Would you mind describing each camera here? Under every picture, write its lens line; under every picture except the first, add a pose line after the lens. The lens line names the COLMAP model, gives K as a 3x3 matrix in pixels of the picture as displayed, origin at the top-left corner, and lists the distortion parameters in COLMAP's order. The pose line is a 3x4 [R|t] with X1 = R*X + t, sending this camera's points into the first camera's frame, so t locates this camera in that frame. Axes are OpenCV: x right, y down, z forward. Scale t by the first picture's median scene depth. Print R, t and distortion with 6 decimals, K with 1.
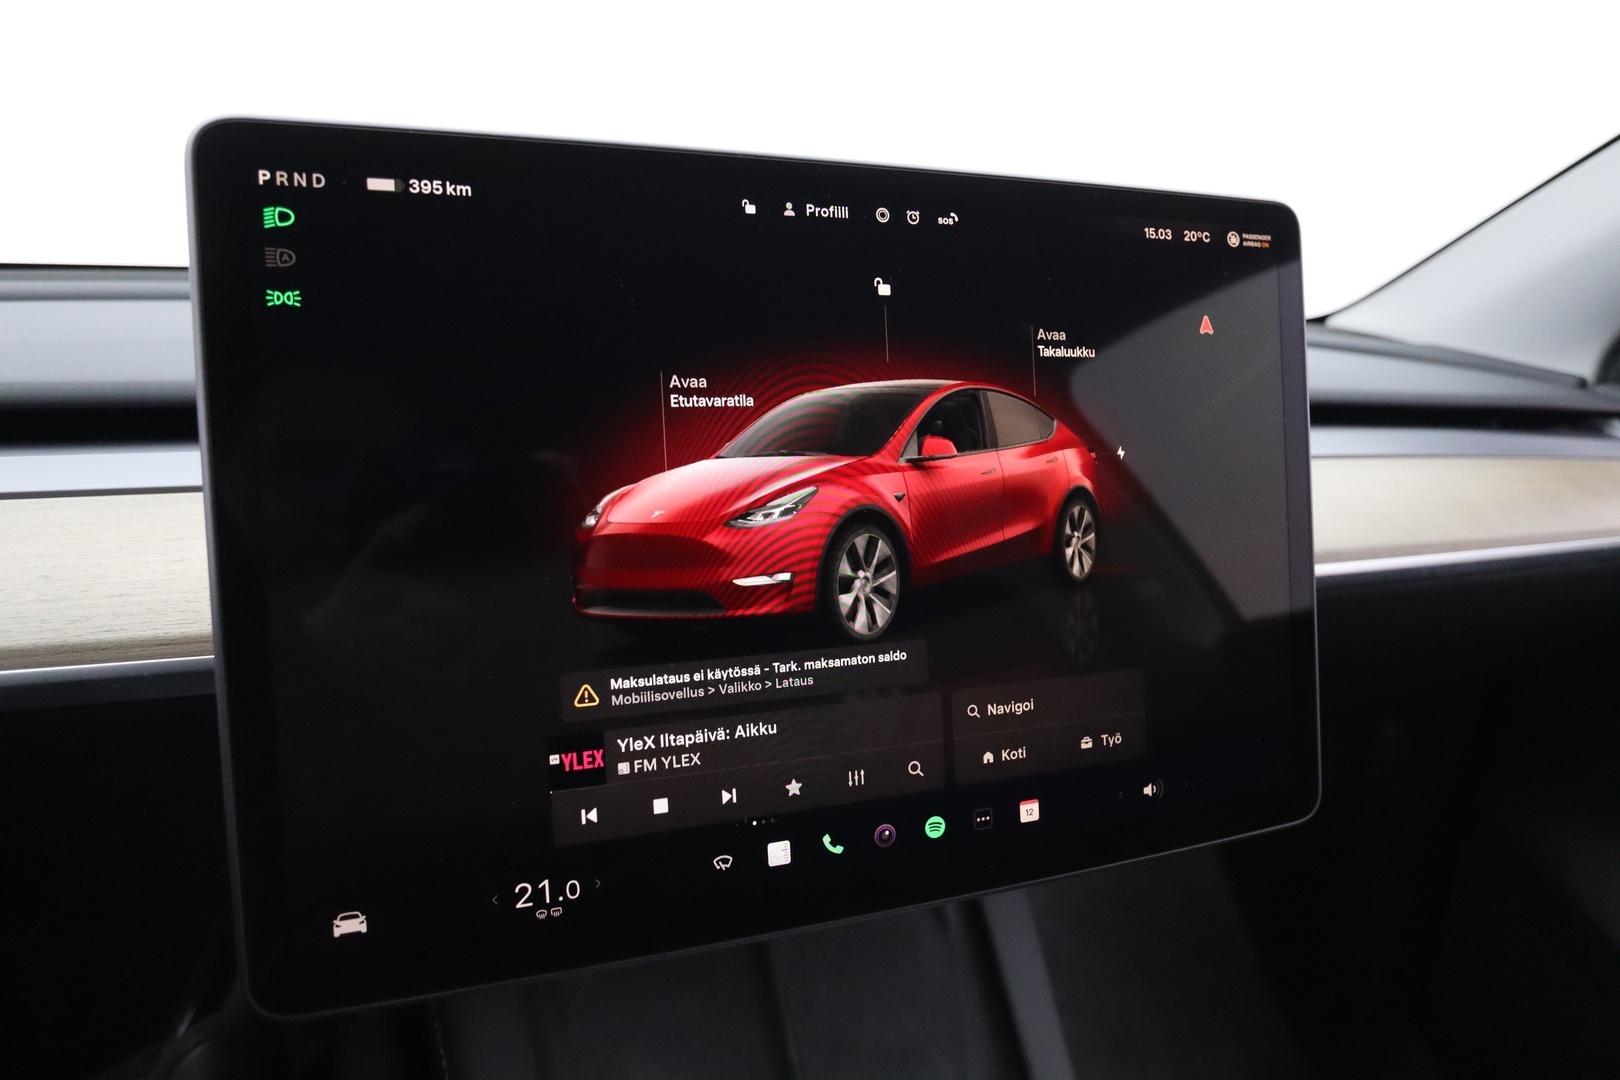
lens RADIAL K [[955.8, 0, 793.9], [0, 955.8, 543.1], [0, 0, 1]] dist [-0.031363, 0.006377]
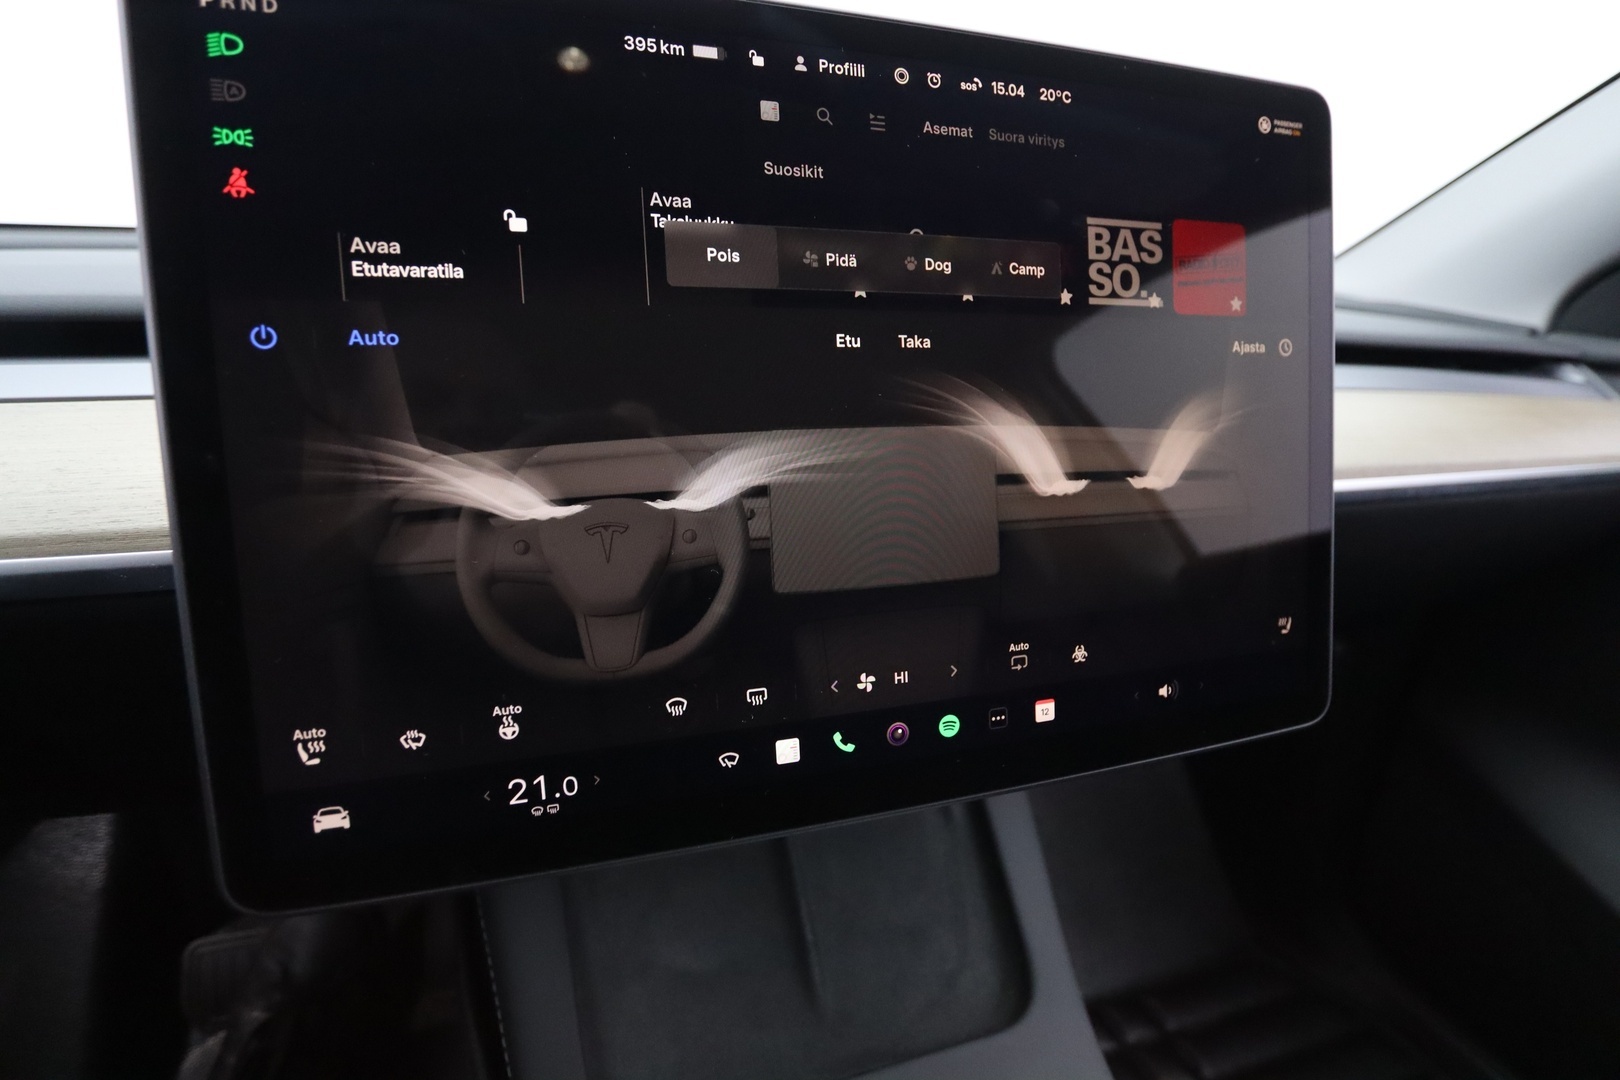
lens RADIAL K [[771.2, 0, 799.6], [0, 771.2, 546.8], [0, 0, 1]] dist [-0.042641, 0.007507]
pose [[0.999645, 0.004316, -0.026288, 0.015217], [-0.002687, 0.998091, 0.061710, 0.067486], [0.026505, -0.061617, 0.997748, 0.224415]]
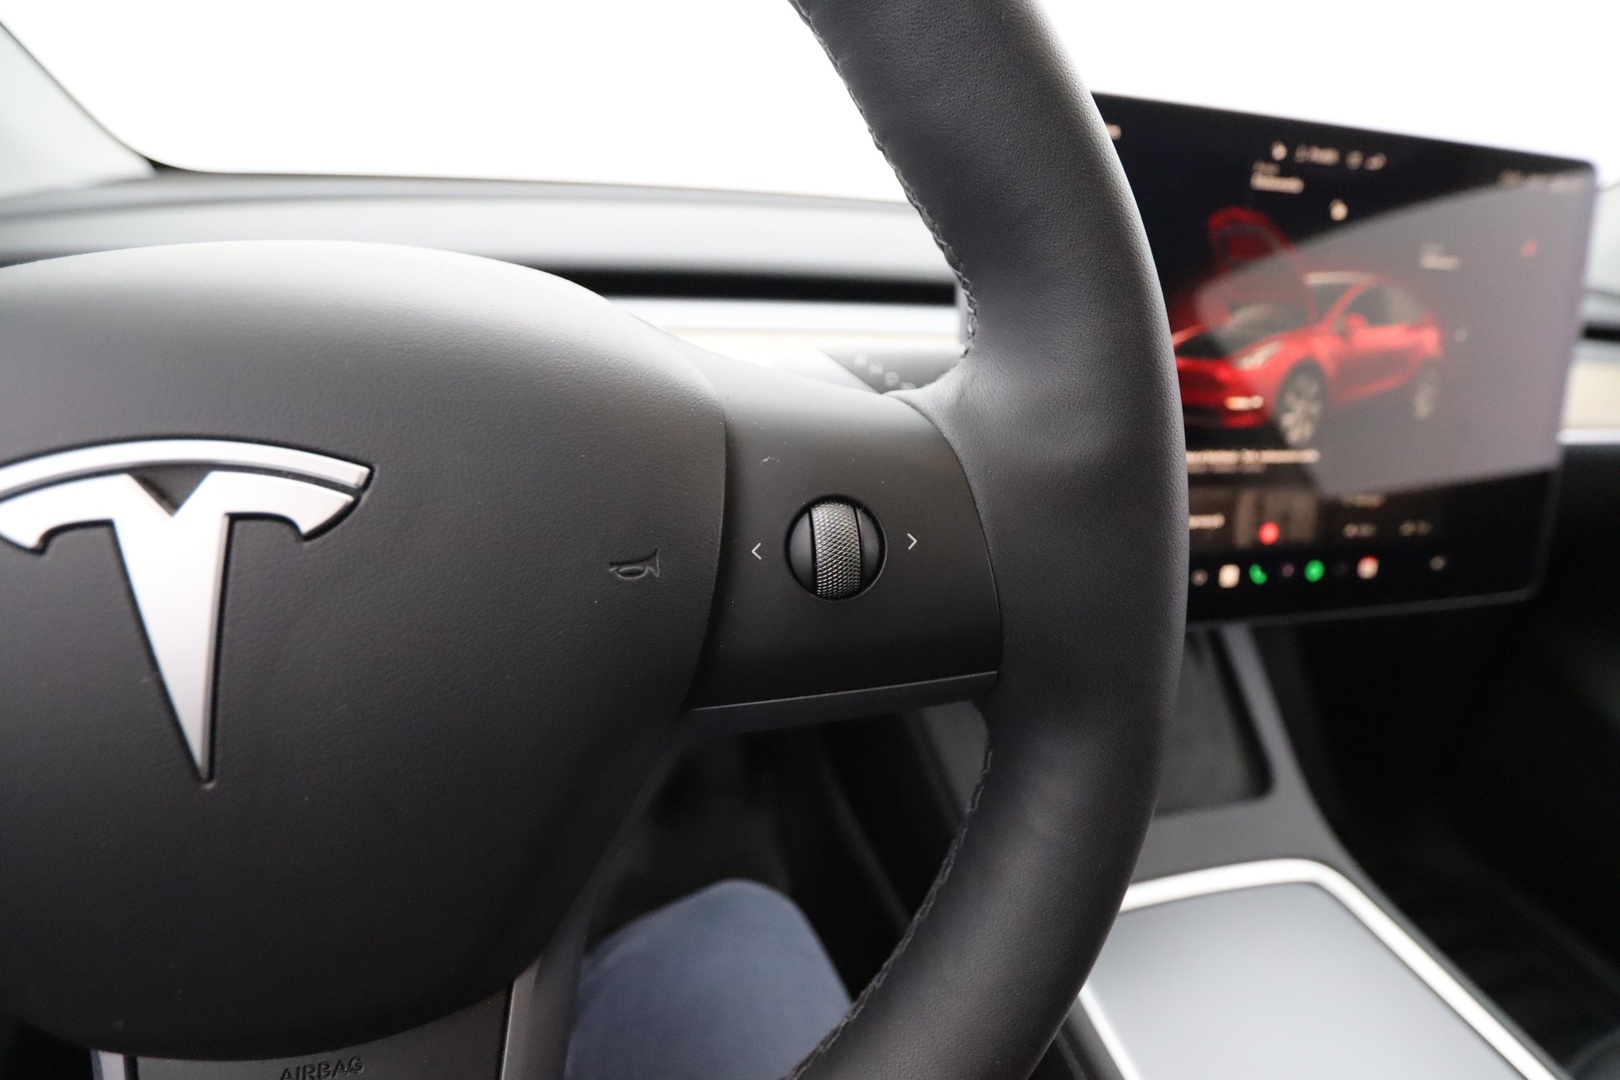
lens RADIAL K [[771.2, 0, 780.7], [0, 771.2, 549.8], [0, 0, 1]] dist [-0.042641, 0.007507]
pose [[0.993727, 0.061162, -0.093625, -0.616555], [-0.046316, 0.987103, 0.153239, 0.113795], [0.101790, -0.147941, 0.983744, -0.315793]]
